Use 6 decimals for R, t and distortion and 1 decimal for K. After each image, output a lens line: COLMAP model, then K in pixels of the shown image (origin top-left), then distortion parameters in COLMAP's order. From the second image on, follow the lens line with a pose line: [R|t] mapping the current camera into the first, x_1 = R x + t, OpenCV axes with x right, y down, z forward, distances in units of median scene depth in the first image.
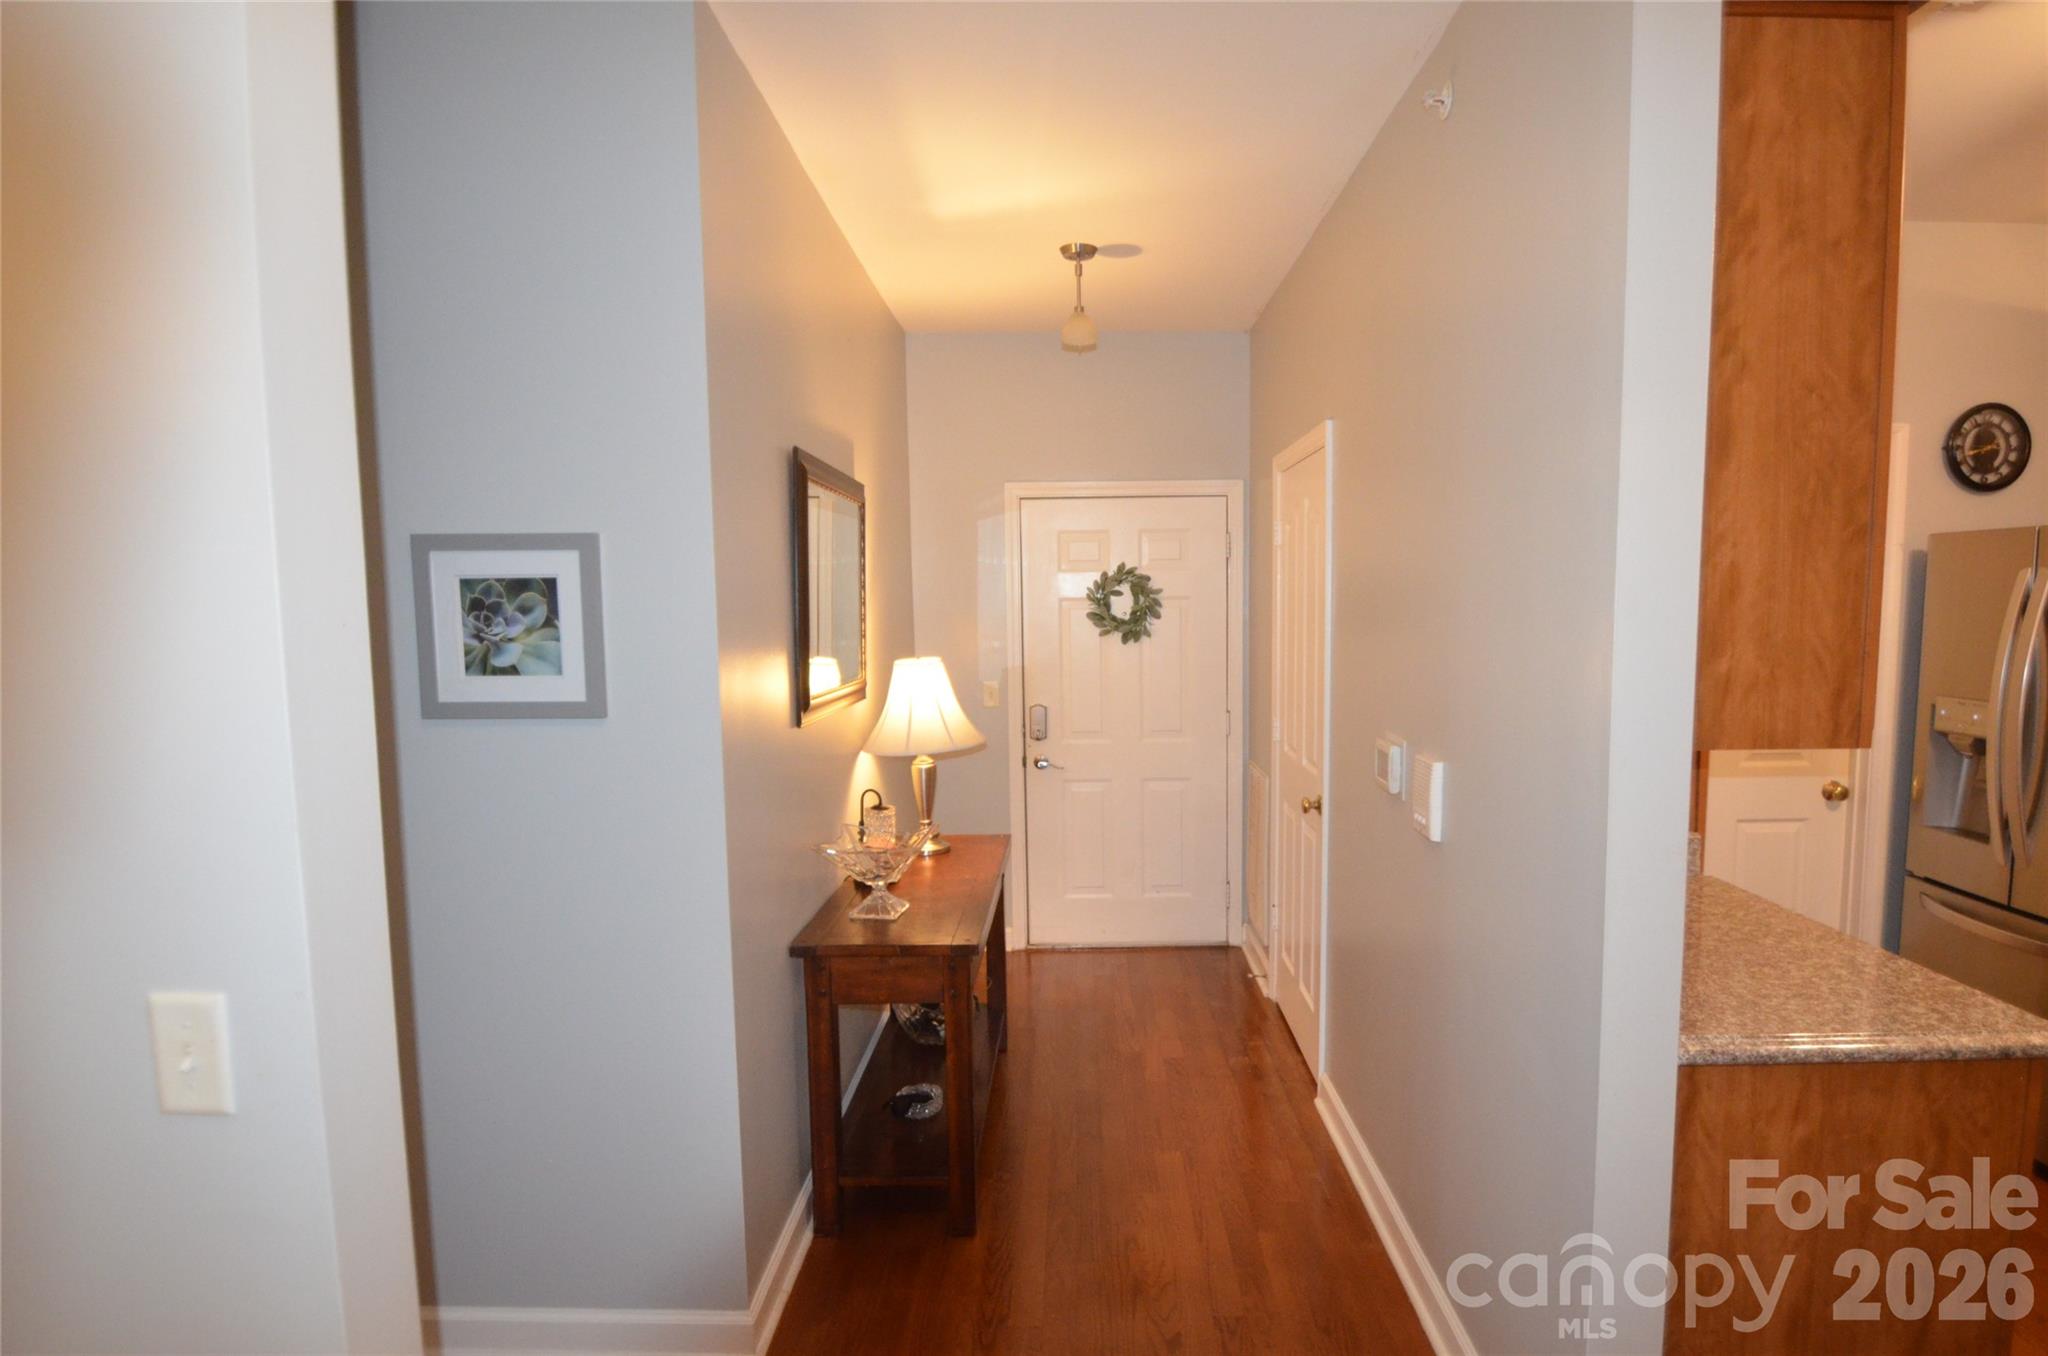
lens RADIAL K [[1060.6, 0, 1071.5], [0, 1060.6, 692.9], [0, 0, 1]] dist [0.014985, -0.023375]
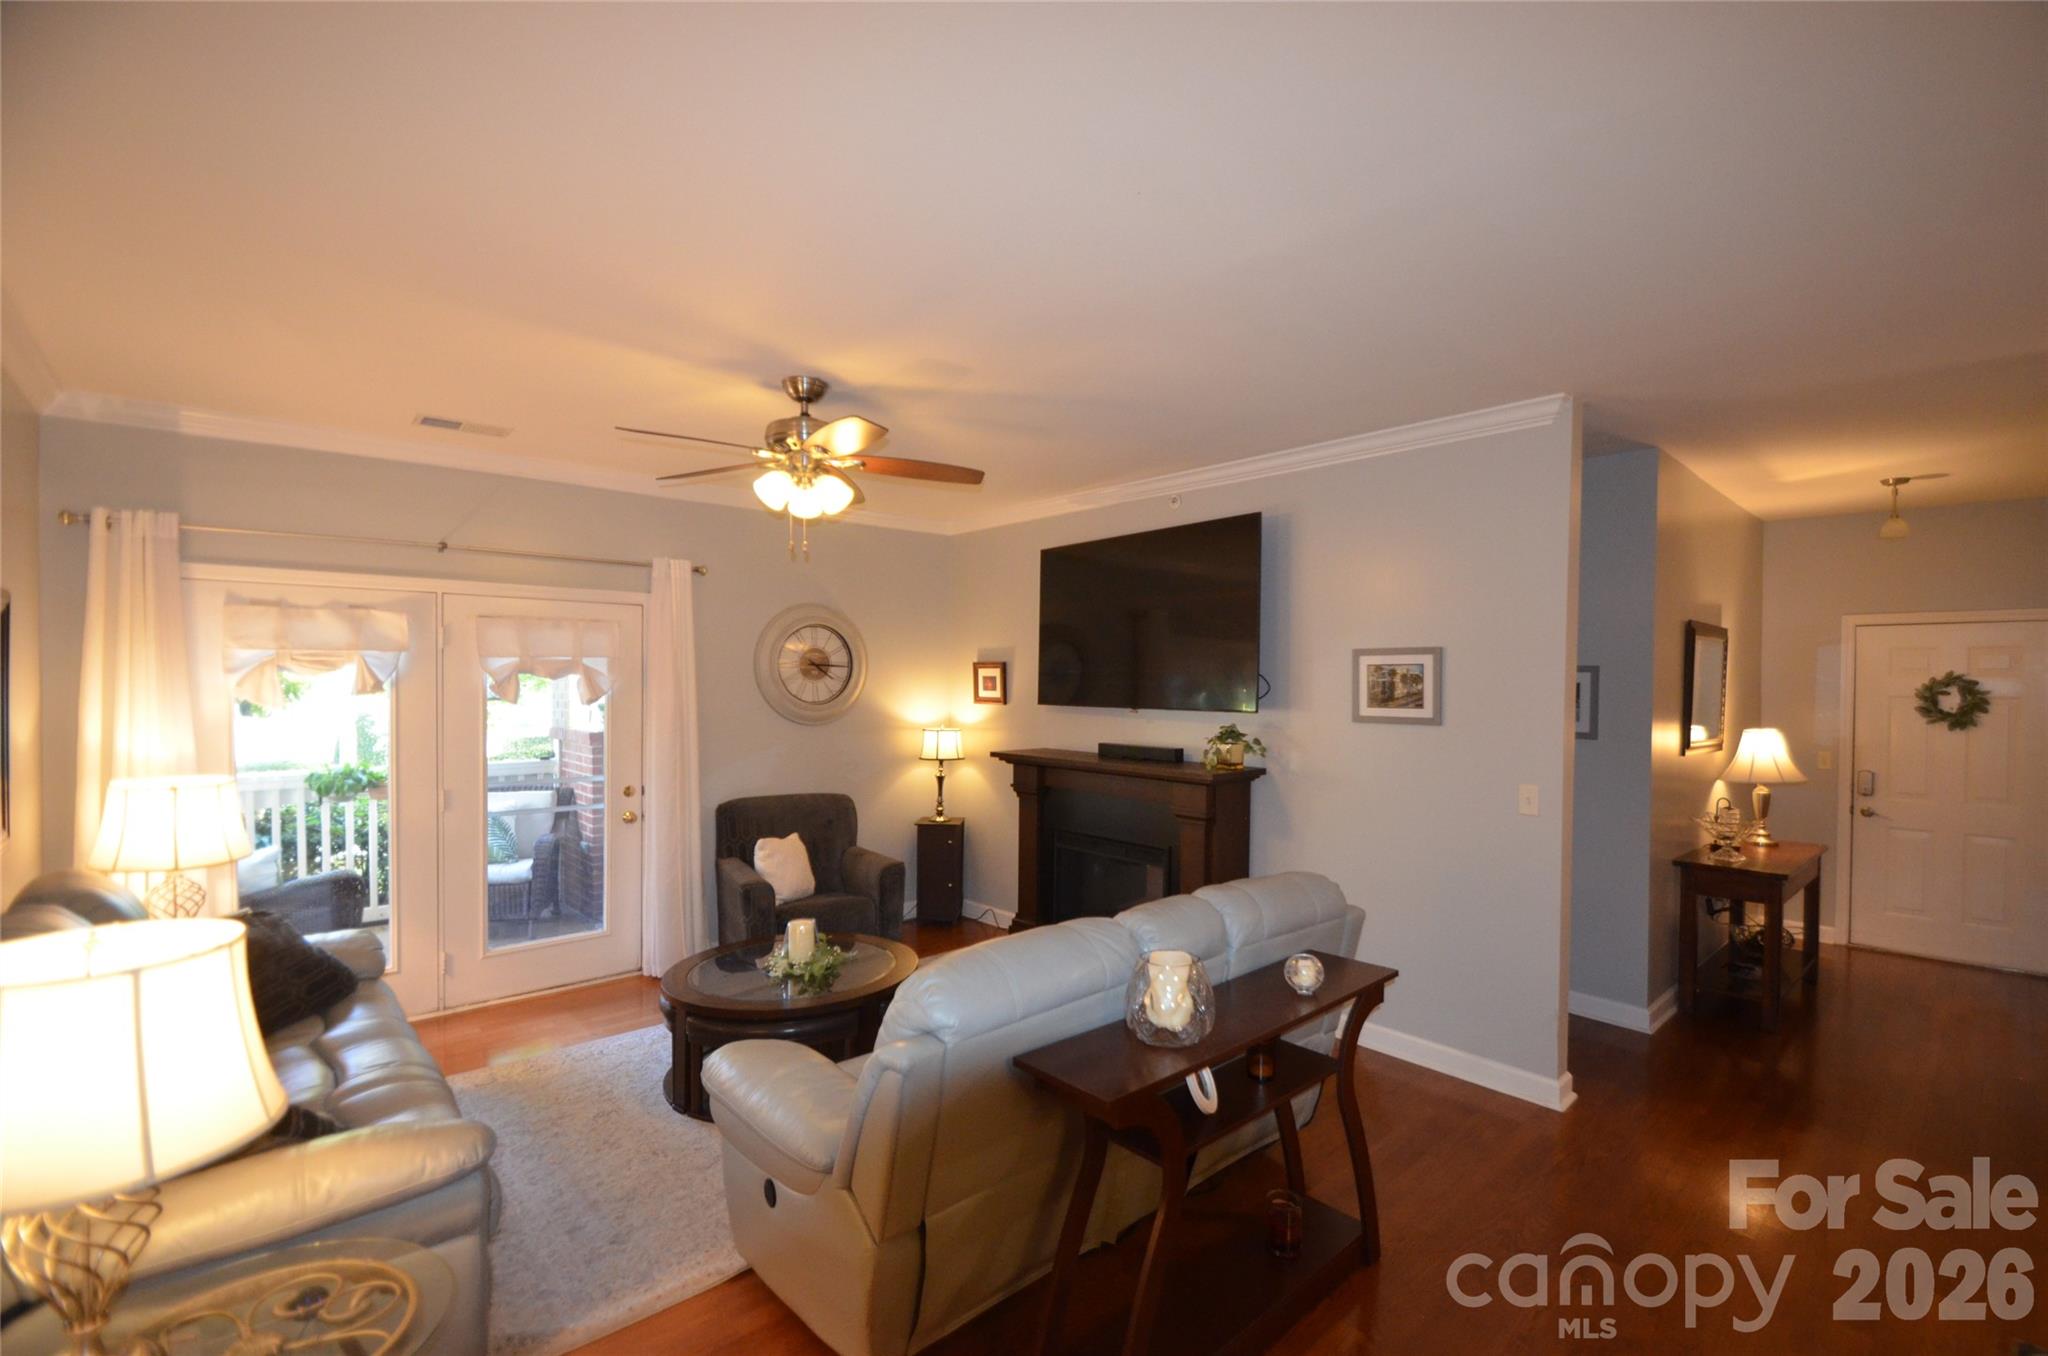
lens RADIAL K [[895.6, 0, 1029.4], [0, 895.6, 691.9], [0, 0, 1]] dist [-0.027464, -0.000561]
pose [[0.659403, 0.025524, -0.751356, 0.143064], [-0.084235, 0.995639, -0.040104, 0.065280], [0.747056, 0.089736, 0.658677, -0.835255]]
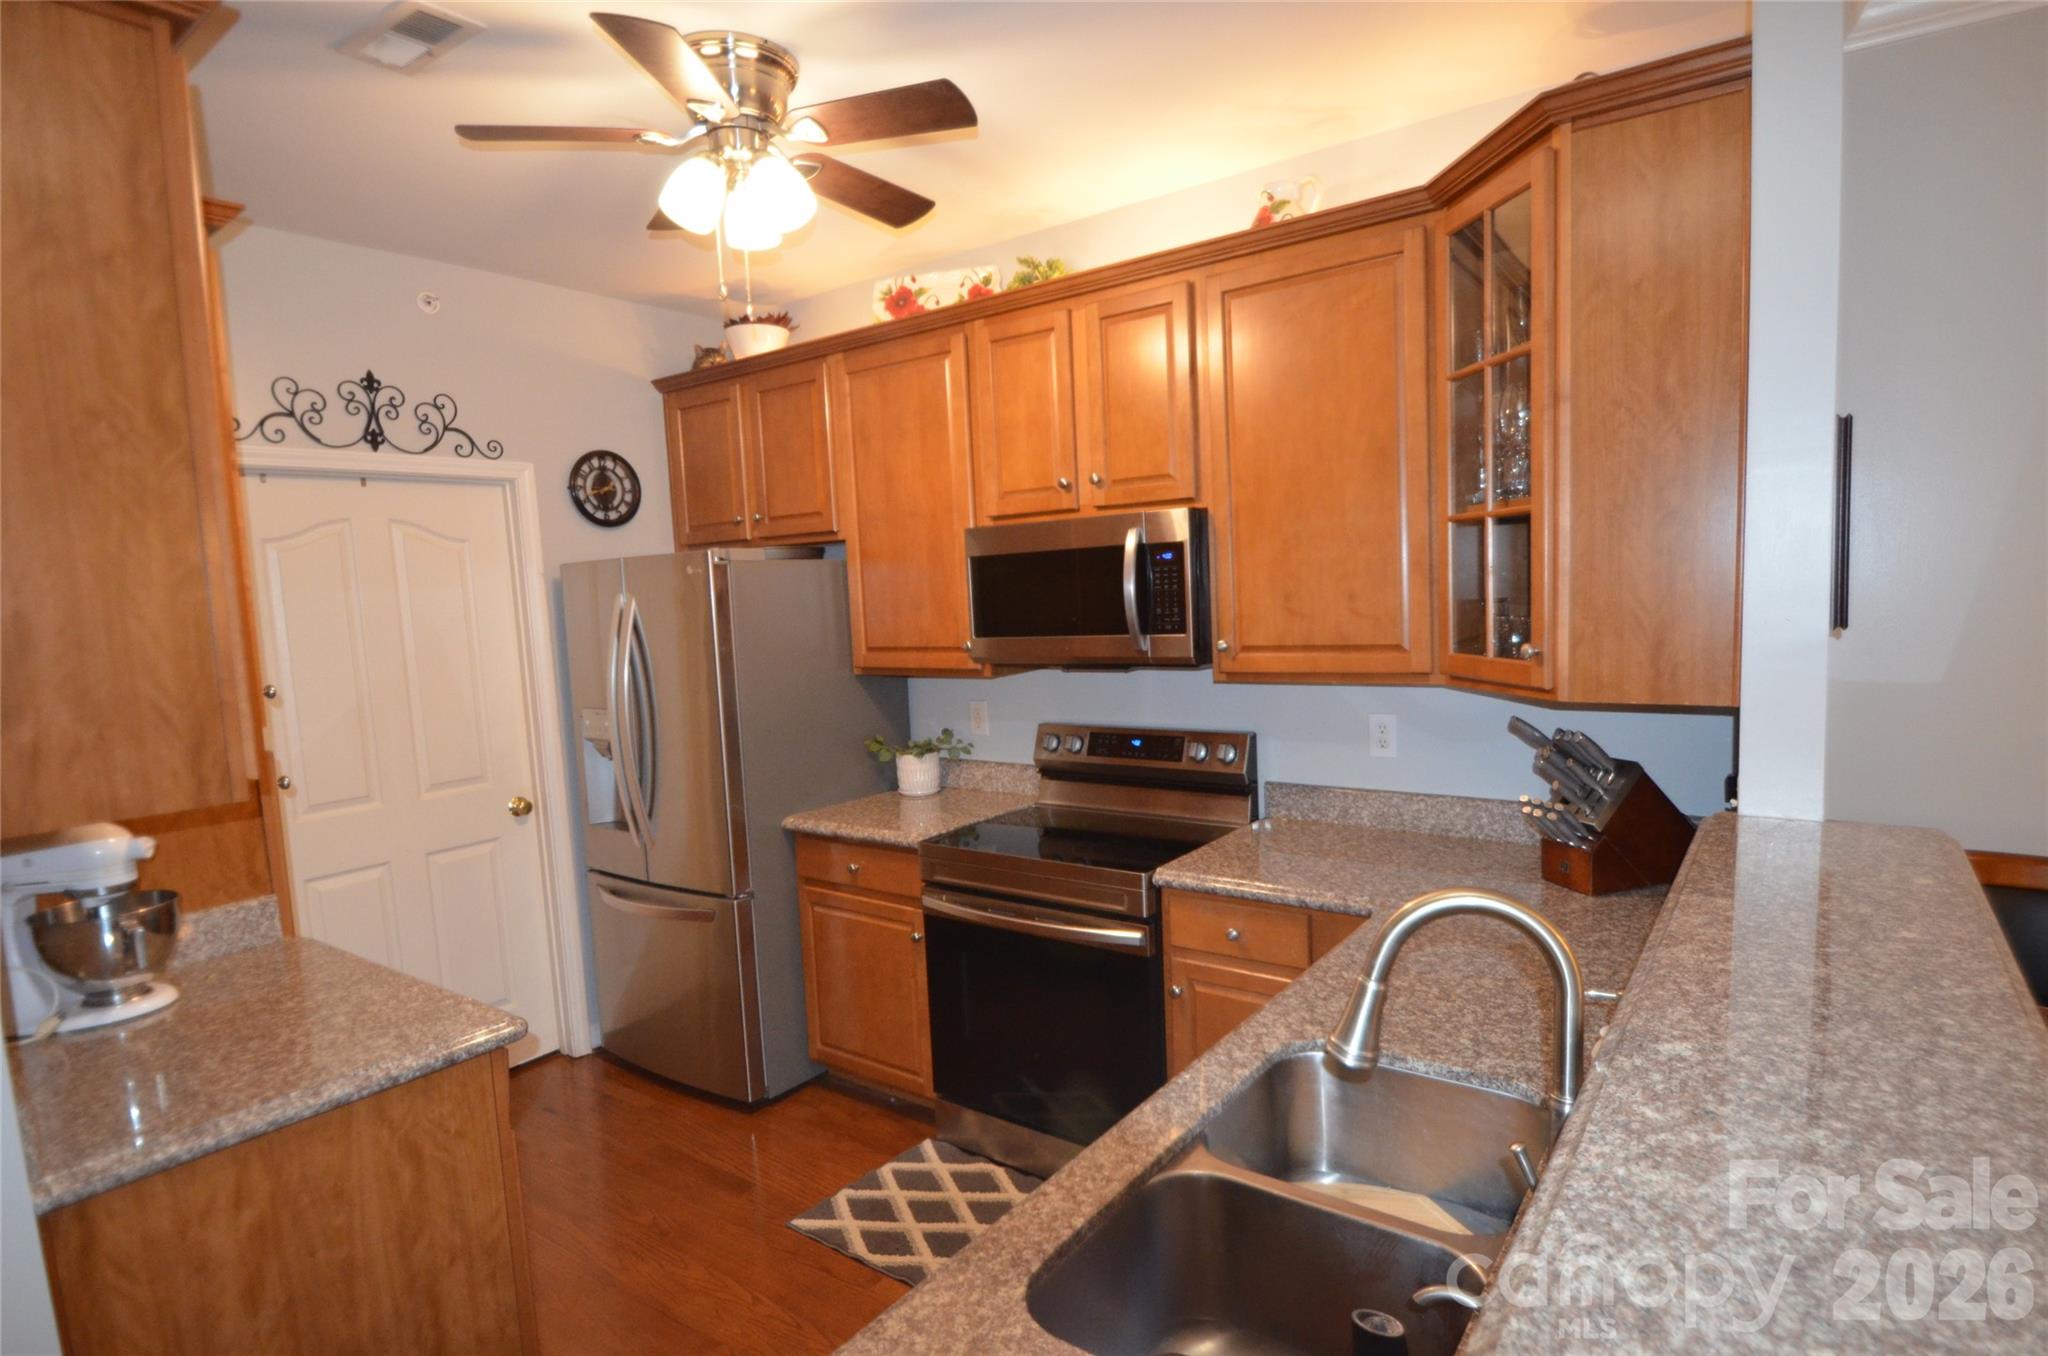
lens RADIAL K [[1060.6, 0, 1071.5], [0, 1060.6, 692.9], [0, 0, 1]] dist [0.014985, -0.023375]
pose [[0.585983, -0.097205, 0.804472, 0.208817], [0.112087, 0.992959, 0.038335, 0.001468], [-0.802534, 0.067707, 0.592753, -0.079914]]
